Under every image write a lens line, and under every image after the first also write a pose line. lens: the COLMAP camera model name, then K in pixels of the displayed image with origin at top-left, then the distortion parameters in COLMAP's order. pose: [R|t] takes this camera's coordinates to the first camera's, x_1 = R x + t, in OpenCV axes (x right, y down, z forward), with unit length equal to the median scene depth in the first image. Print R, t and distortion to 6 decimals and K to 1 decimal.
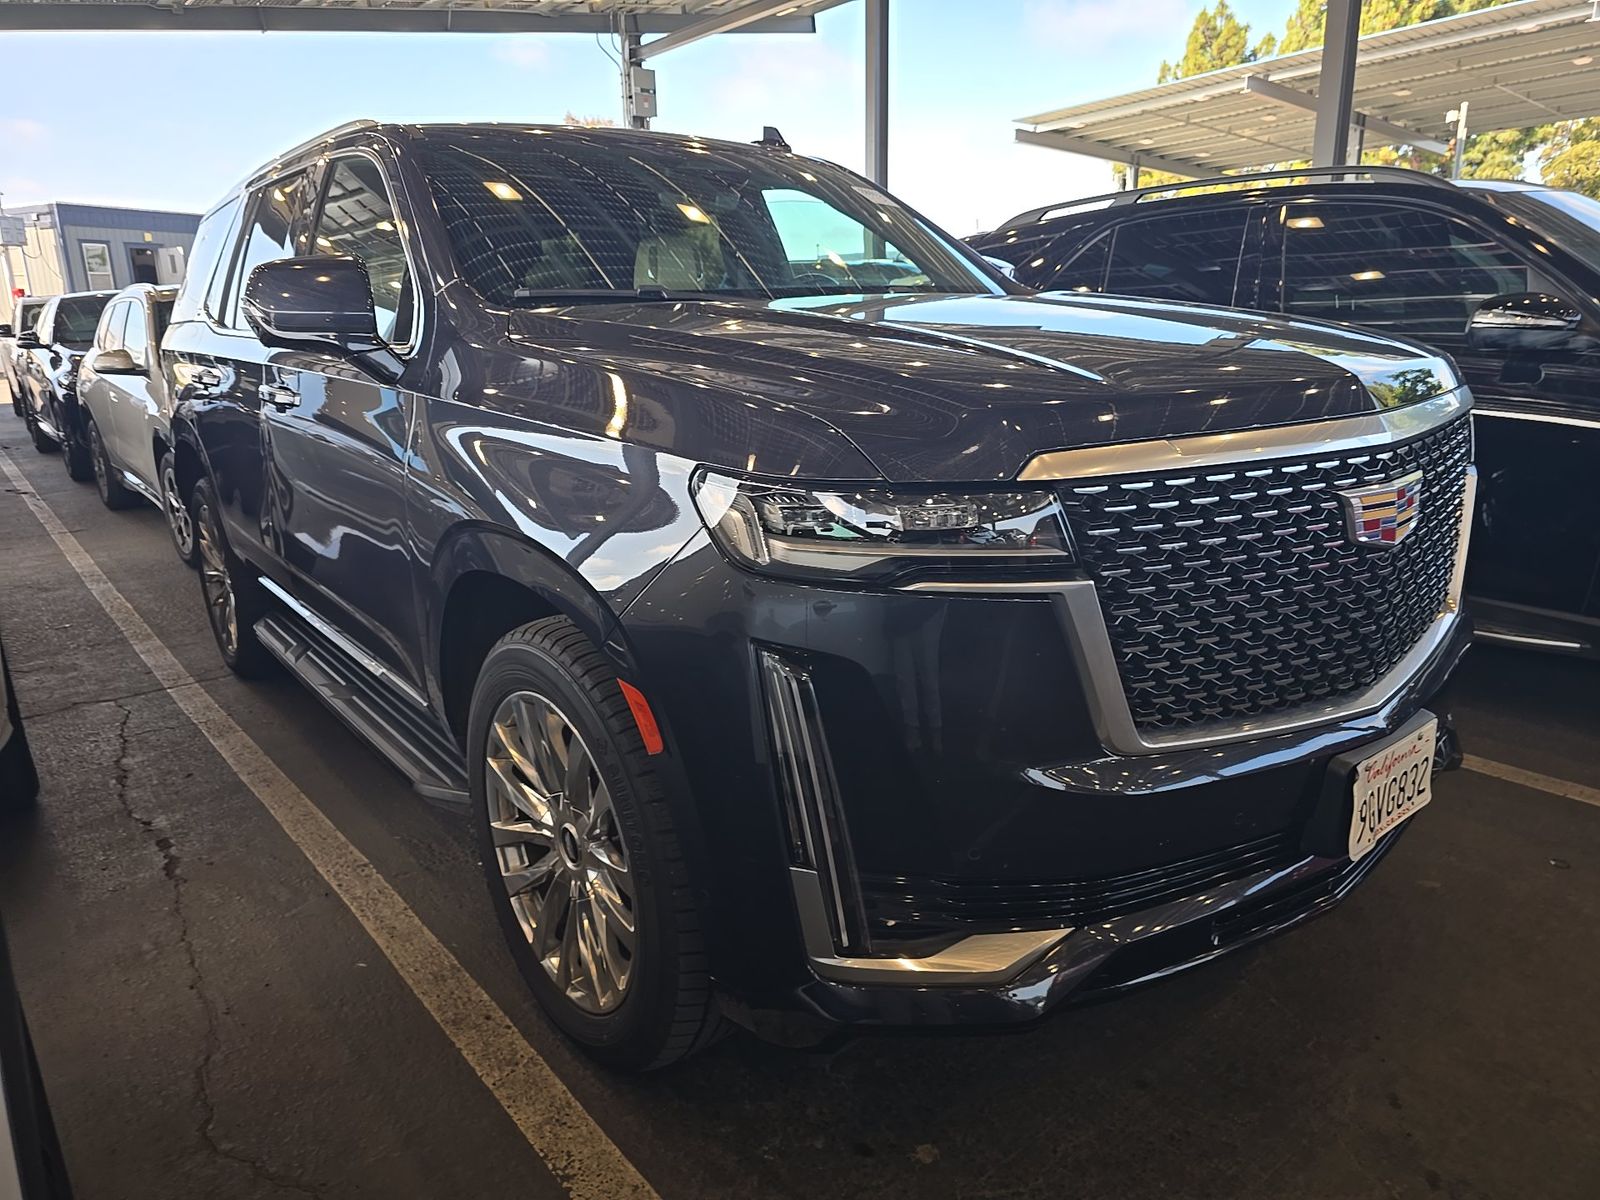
lens RADIAL K [[1081.5, 0, 801.5], [0, 1081.5, 586.1], [0, 0, 1]] dist [0.056737, -0.053339]
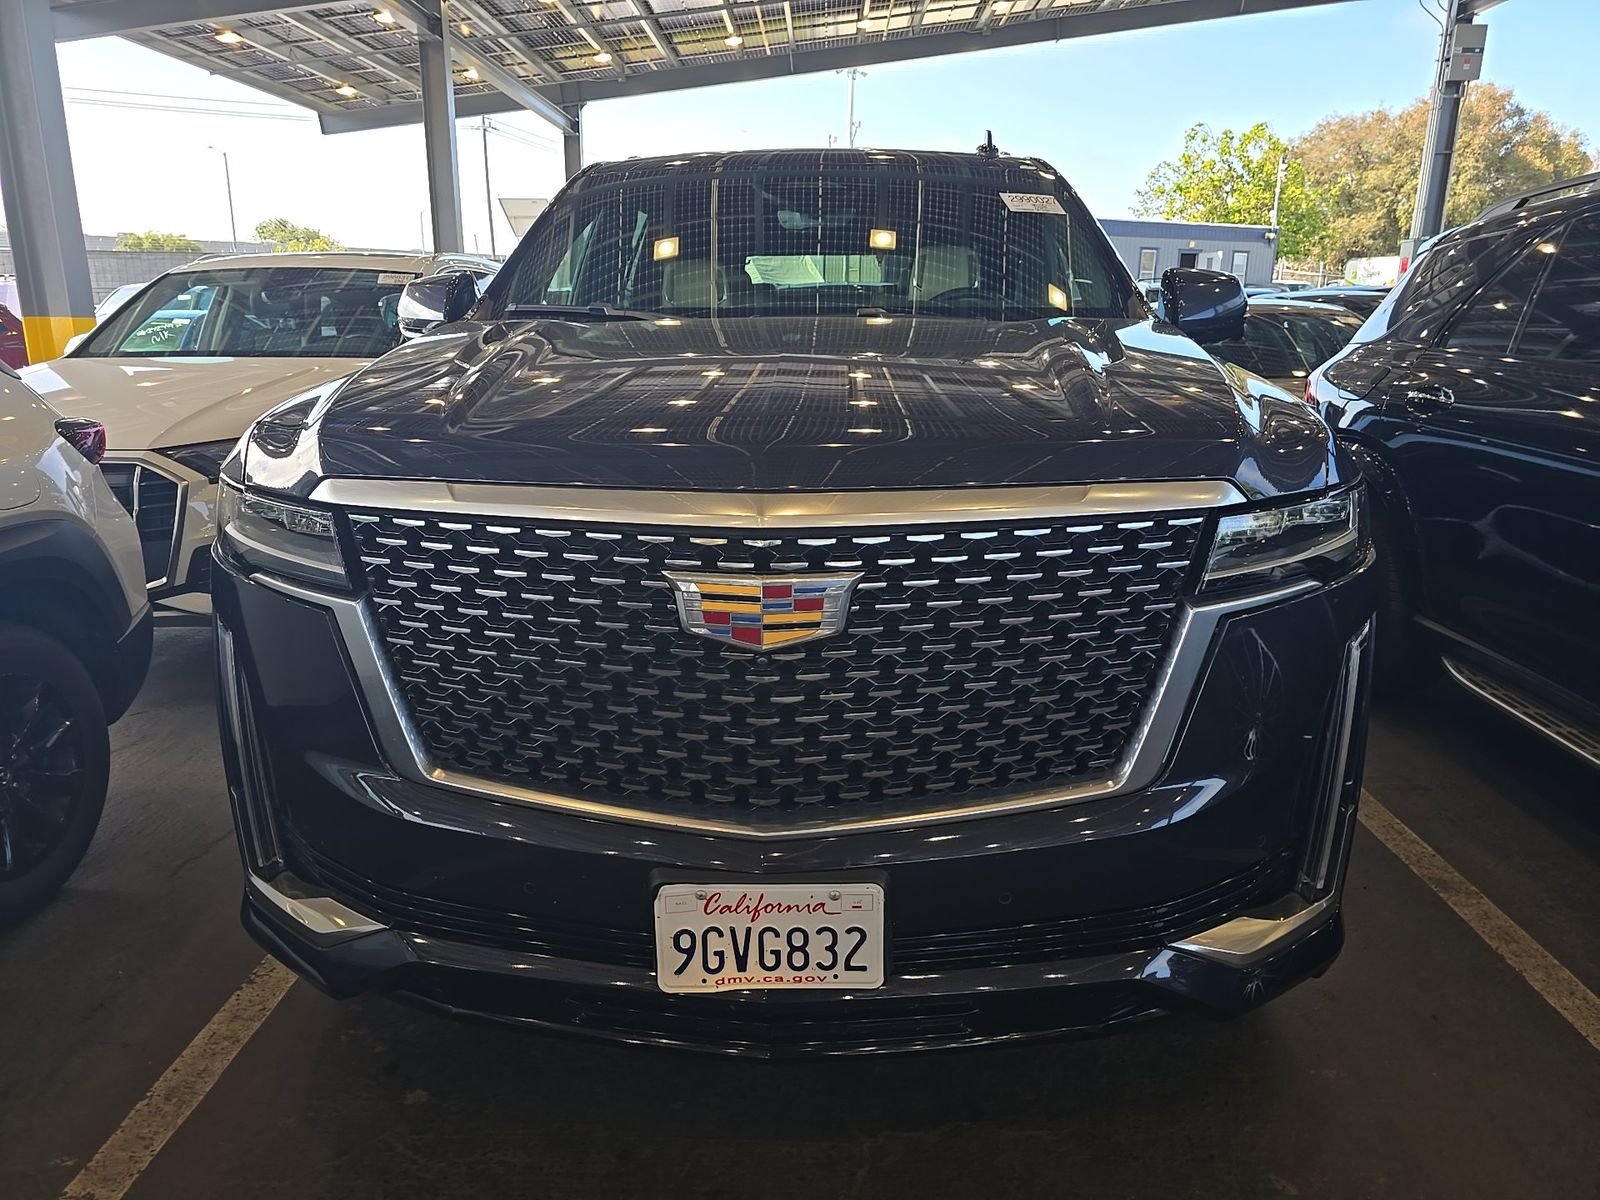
lens RADIAL K [[1081.5, 0, 801.5], [0, 1081.5, 586.1], [0, 0, 1]] dist [0.056737, -0.053339]
pose [[0.762048, 0.186488, -0.620085, 1.066889], [-0.179928, 0.980901, 0.073882, -0.151477], [0.622020, 0.055269, 0.781048, 0.368612]]
